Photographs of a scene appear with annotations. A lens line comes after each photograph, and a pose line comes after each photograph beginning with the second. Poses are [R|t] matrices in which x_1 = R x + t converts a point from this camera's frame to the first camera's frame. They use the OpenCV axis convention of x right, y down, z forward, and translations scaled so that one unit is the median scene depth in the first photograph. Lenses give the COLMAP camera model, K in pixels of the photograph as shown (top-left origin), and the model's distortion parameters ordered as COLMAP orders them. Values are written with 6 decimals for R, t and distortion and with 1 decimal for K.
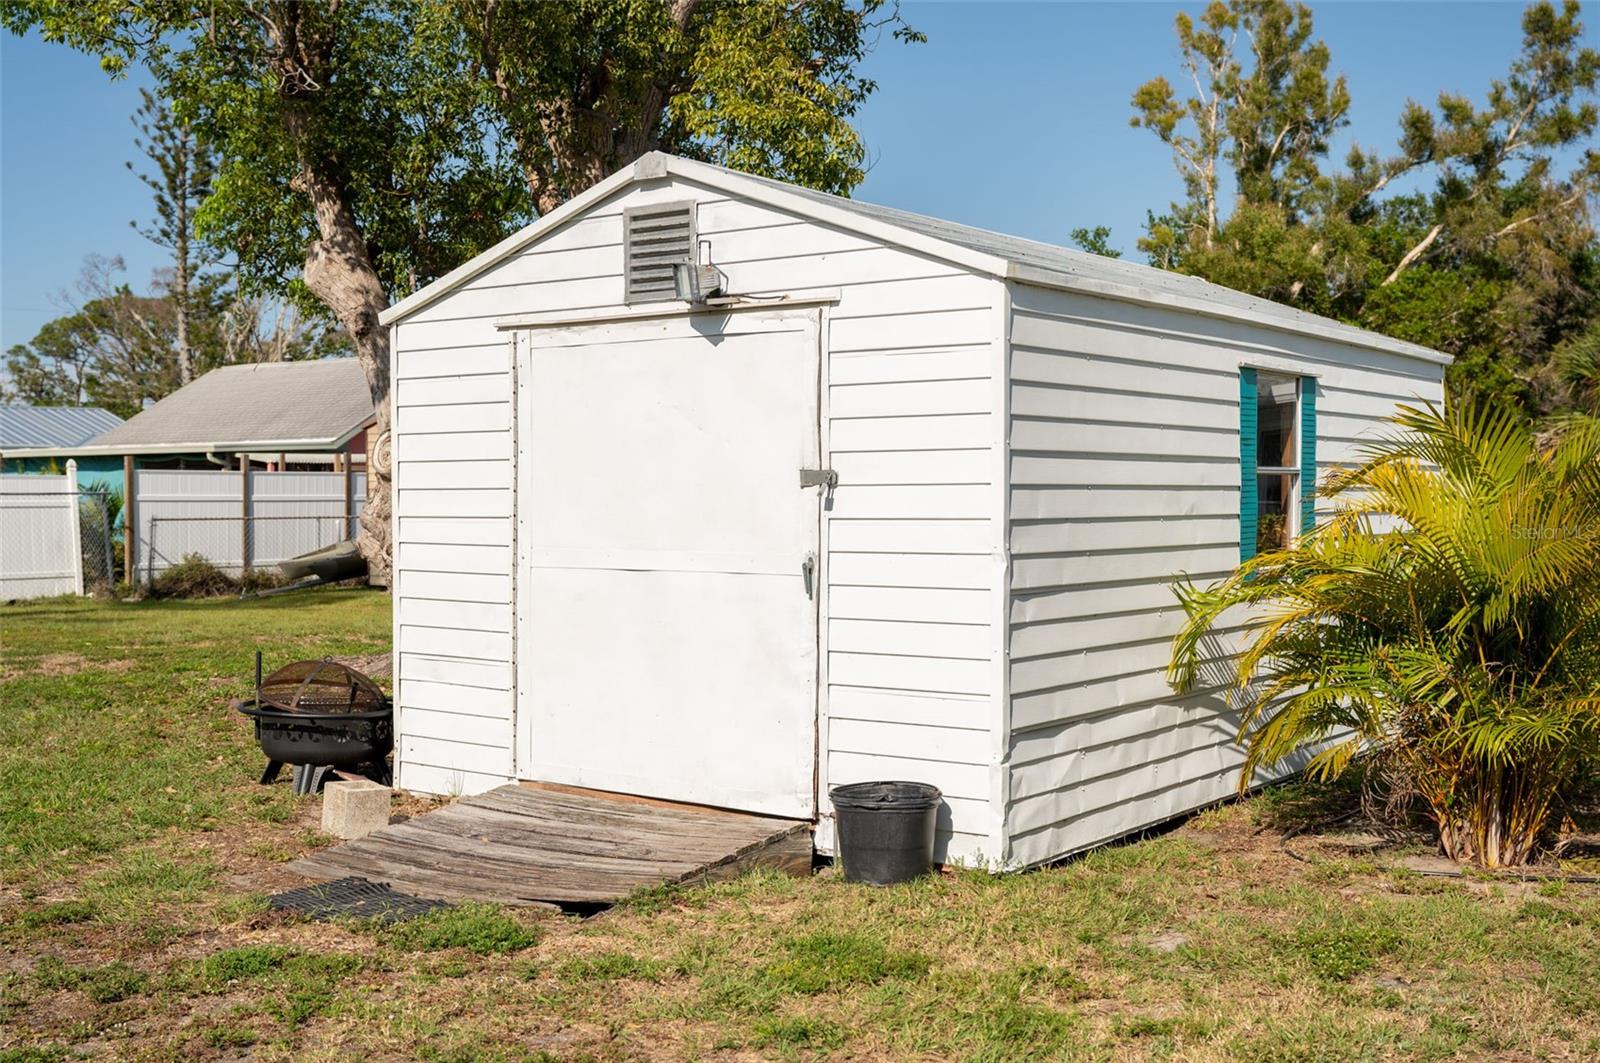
lens RADIAL K [[1753.5, 0, 802.1], [0, 1753.5, 530.5], [0, 0, 1]] dist [-0.002506, 0.000000]
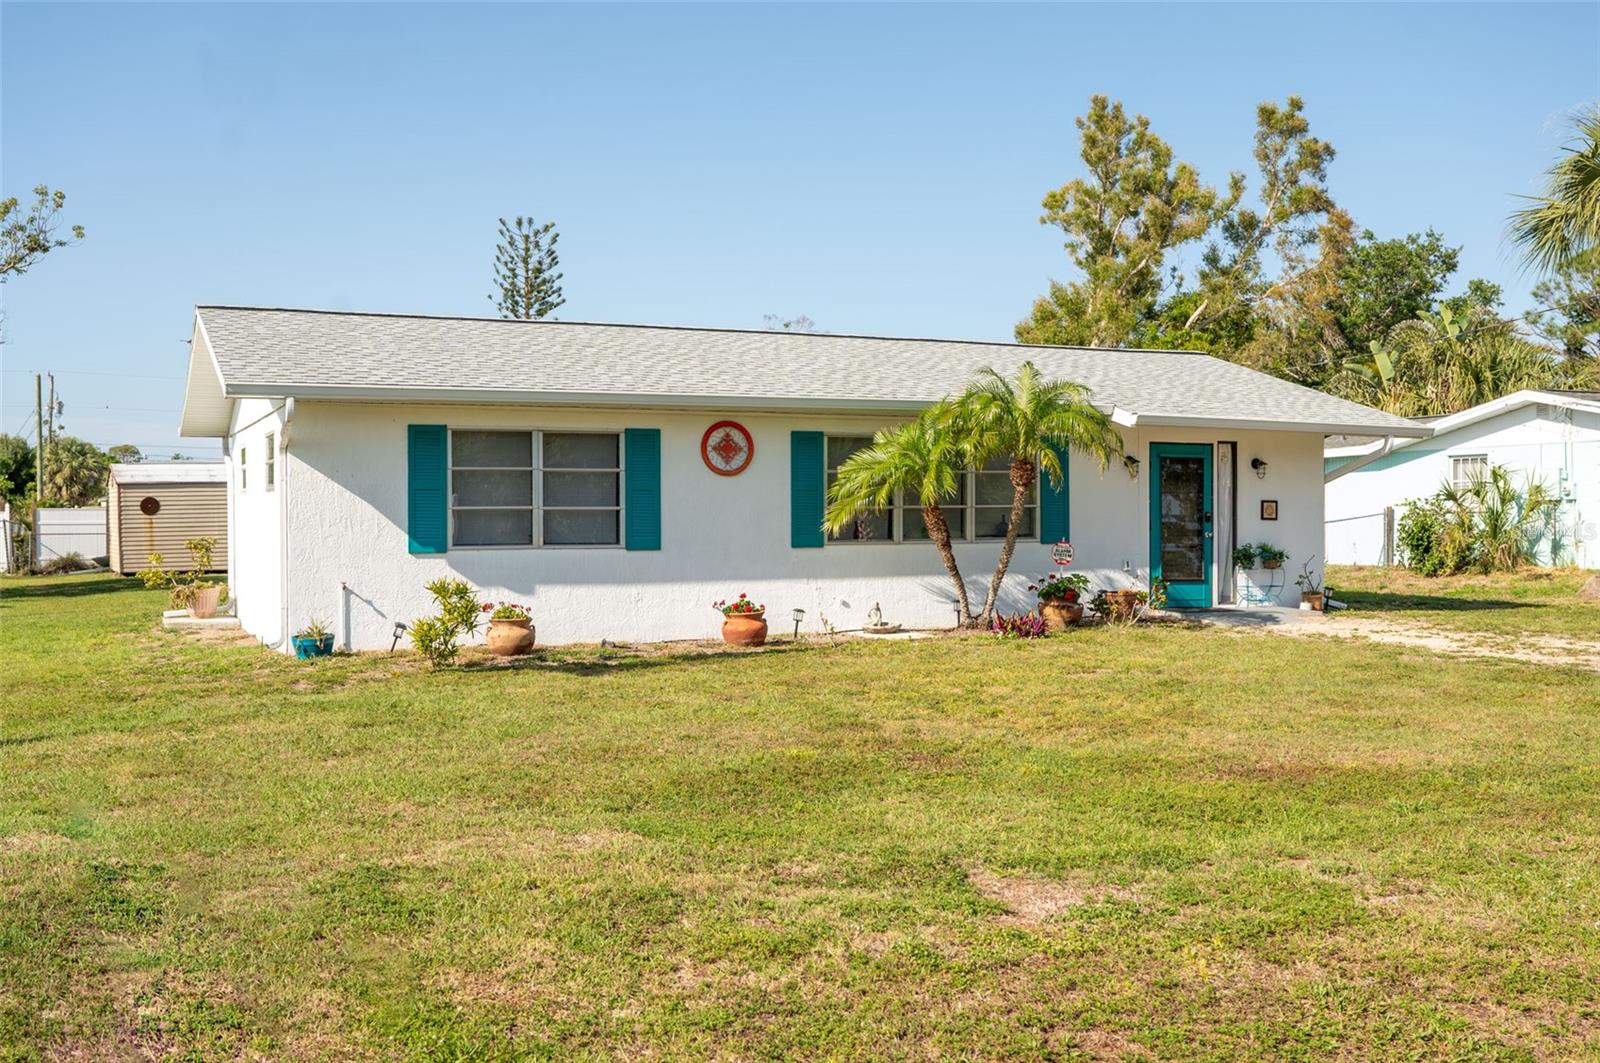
lens RADIAL K [[1623.6, 0, 798.6], [0, 1623.6, 521.6], [0, 0, 1]] dist [0.004620, 0.000000]
pose [[0.882454, -0.001332, -0.470397, 0.648194], [-0.006272, 0.999874, -0.014596, 0.000629], [0.470357, 0.015831, 0.882334, -0.115050]]
